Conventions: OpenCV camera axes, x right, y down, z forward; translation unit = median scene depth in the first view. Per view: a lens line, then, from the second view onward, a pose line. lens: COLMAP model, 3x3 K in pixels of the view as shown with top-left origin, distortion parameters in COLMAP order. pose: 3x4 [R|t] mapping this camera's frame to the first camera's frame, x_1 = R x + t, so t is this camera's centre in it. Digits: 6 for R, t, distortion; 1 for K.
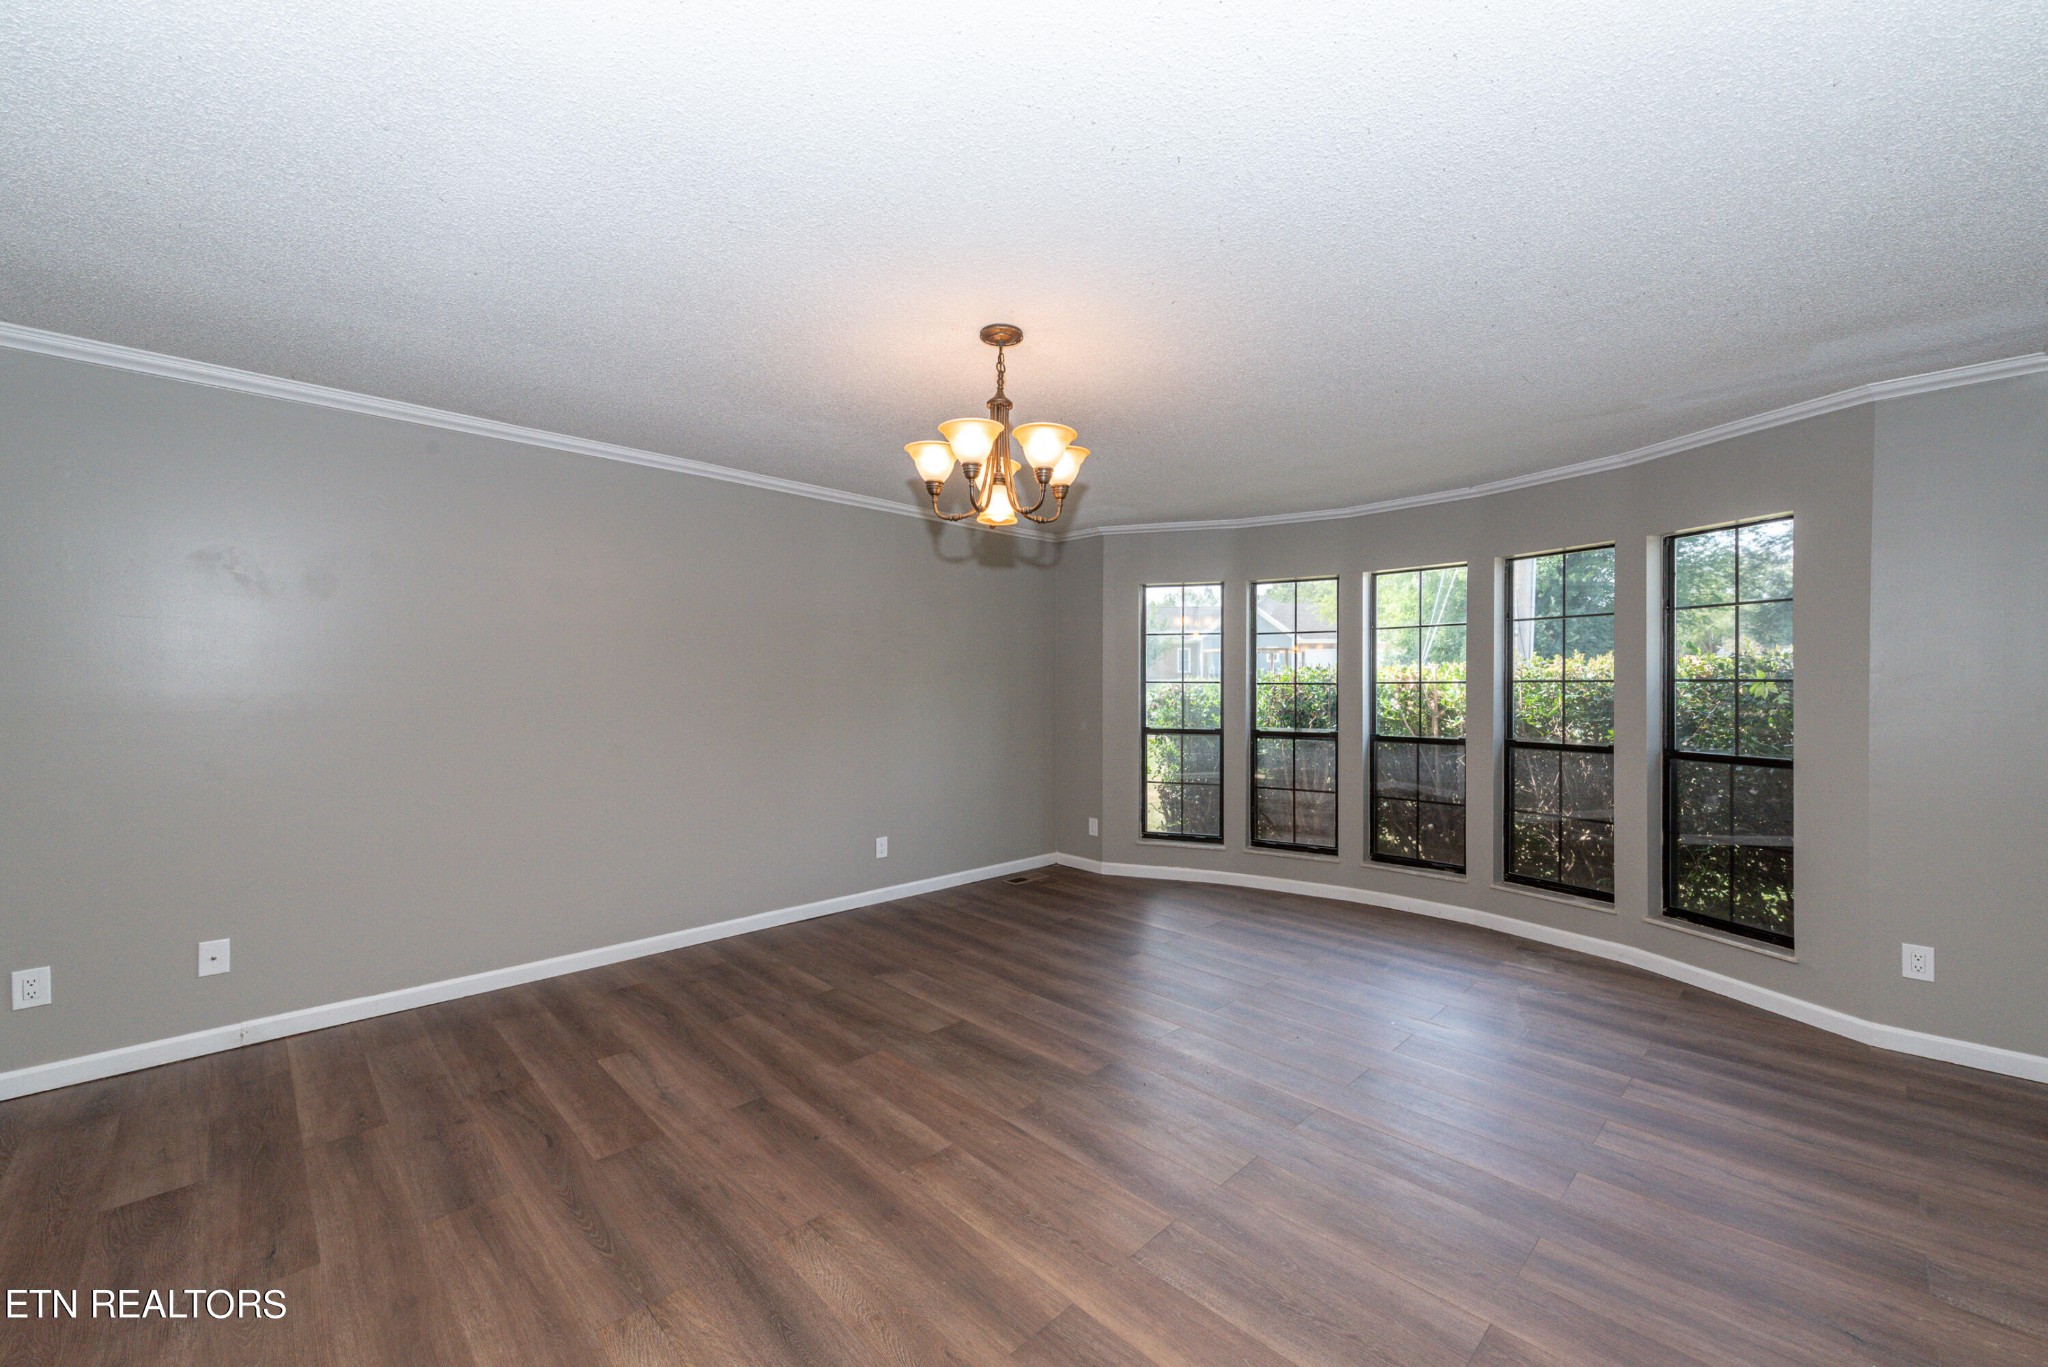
lens RADIAL K [[806.7, 0, 1033.4], [0, 806.7, 726.8], [0, 0, 1]] dist [0.001091, 0.000069]
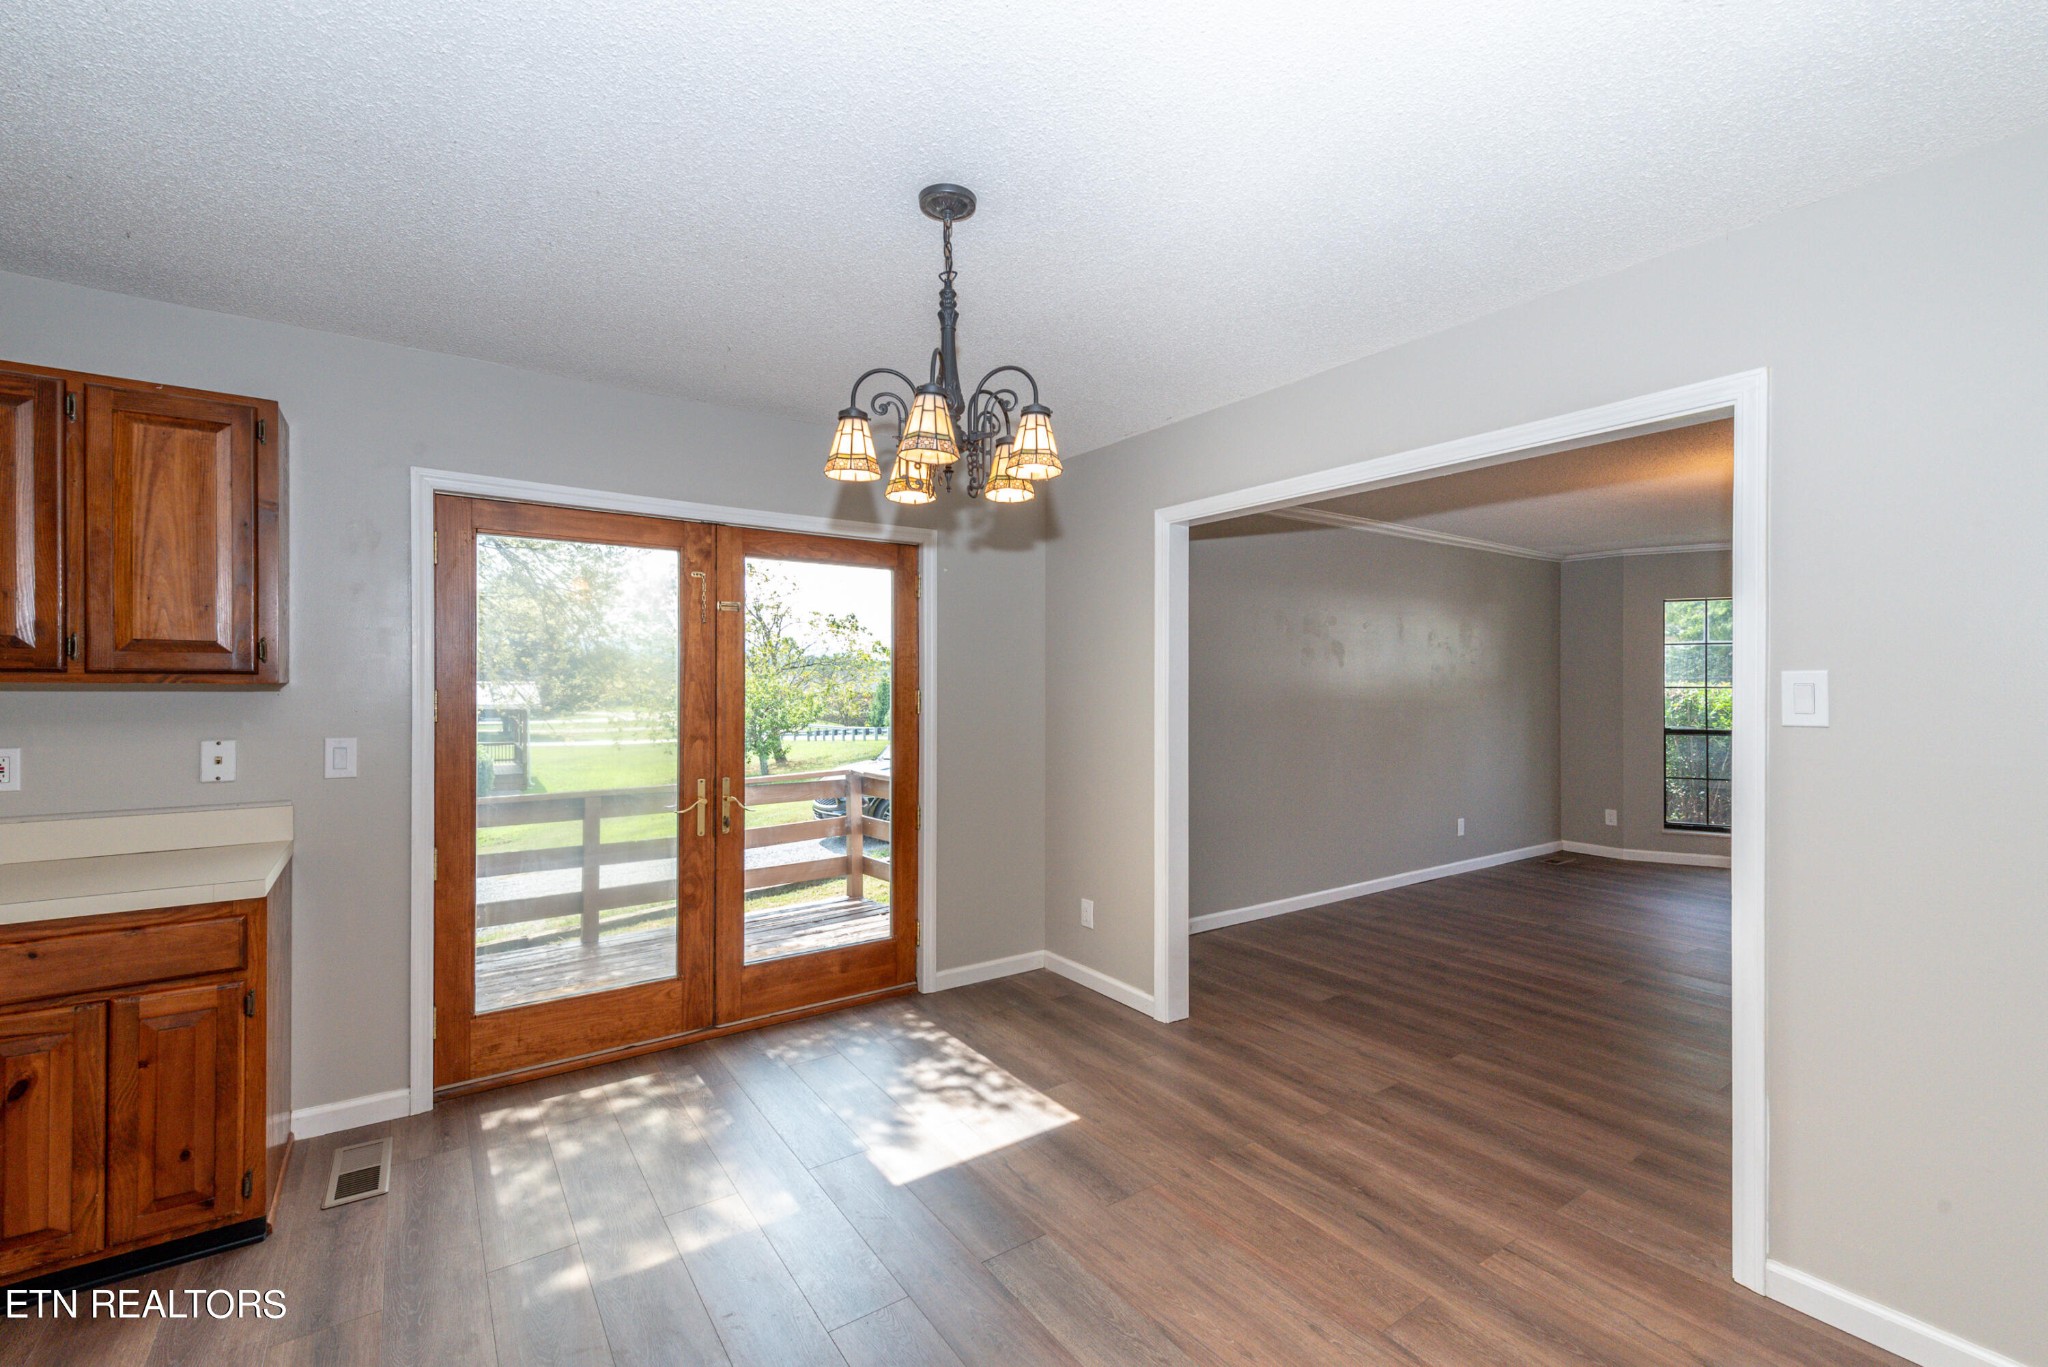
lens RADIAL K [[870.0, 0, 1029.5], [0, 870.0, 686.0], [0, 0, 1]] dist [0.013615, -0.000054]
pose [[0.986857, 0.002499, -0.161574, -0.943446], [-0.010928, 0.998624, -0.051299, 0.024364], [0.161224, 0.052391, 0.985526, -0.610849]]
